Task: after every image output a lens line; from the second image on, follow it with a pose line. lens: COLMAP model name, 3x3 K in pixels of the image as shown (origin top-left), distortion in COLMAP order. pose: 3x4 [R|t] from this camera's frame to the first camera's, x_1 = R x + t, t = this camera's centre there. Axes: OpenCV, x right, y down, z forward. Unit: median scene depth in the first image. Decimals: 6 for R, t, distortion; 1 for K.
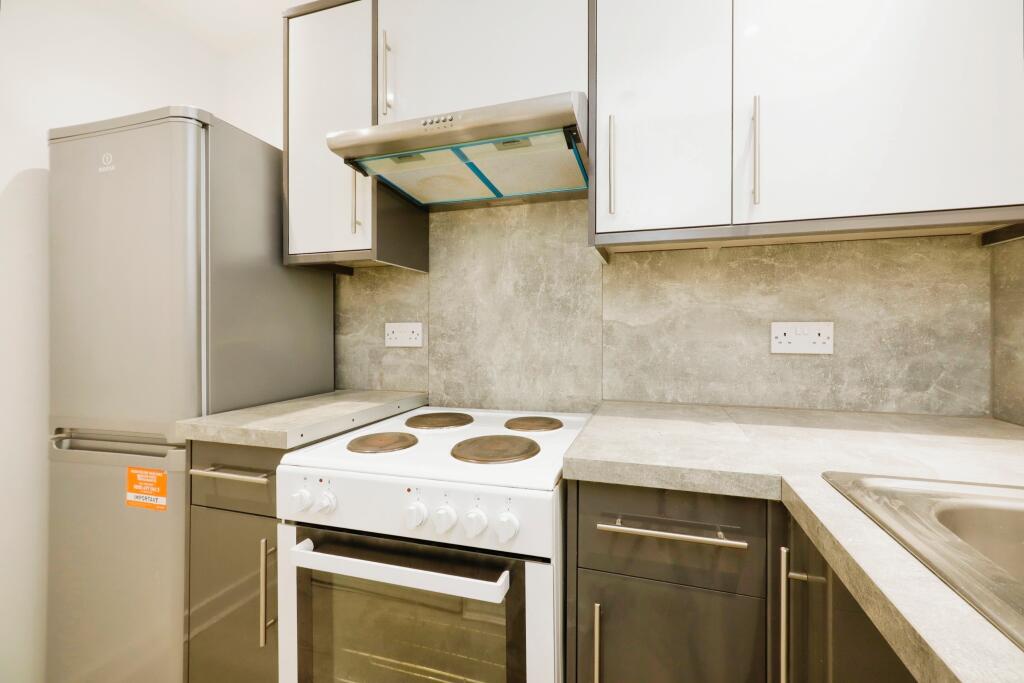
lens RADIAL K [[430.5, 0, 513.1], [0, 430.5, 331.9], [0, 0, 1]] dist [-0.000789, -0.000108]
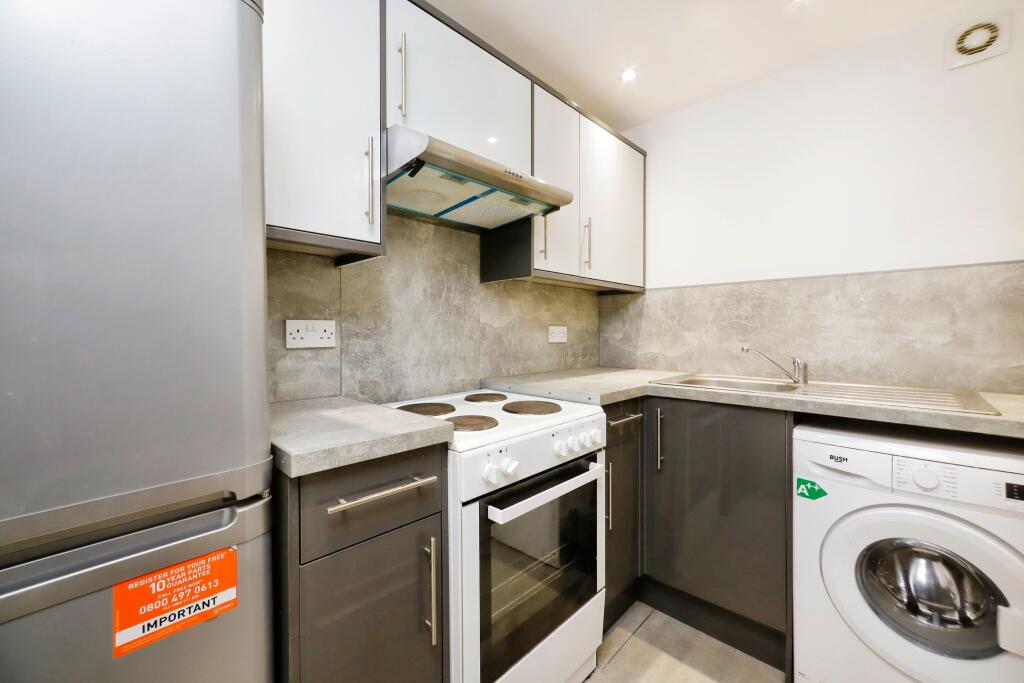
lens RADIAL K [[430.5, 0, 508.2], [0, 430.5, 340.6], [0, 0, 1]] dist [-0.000789, -0.000108]
pose [[0.435999, -0.015012, 0.899822, -0.988243], [0.004637, 0.999885, 0.014435, 0.010986], [-0.899935, -0.002121, 0.436018, 0.295253]]
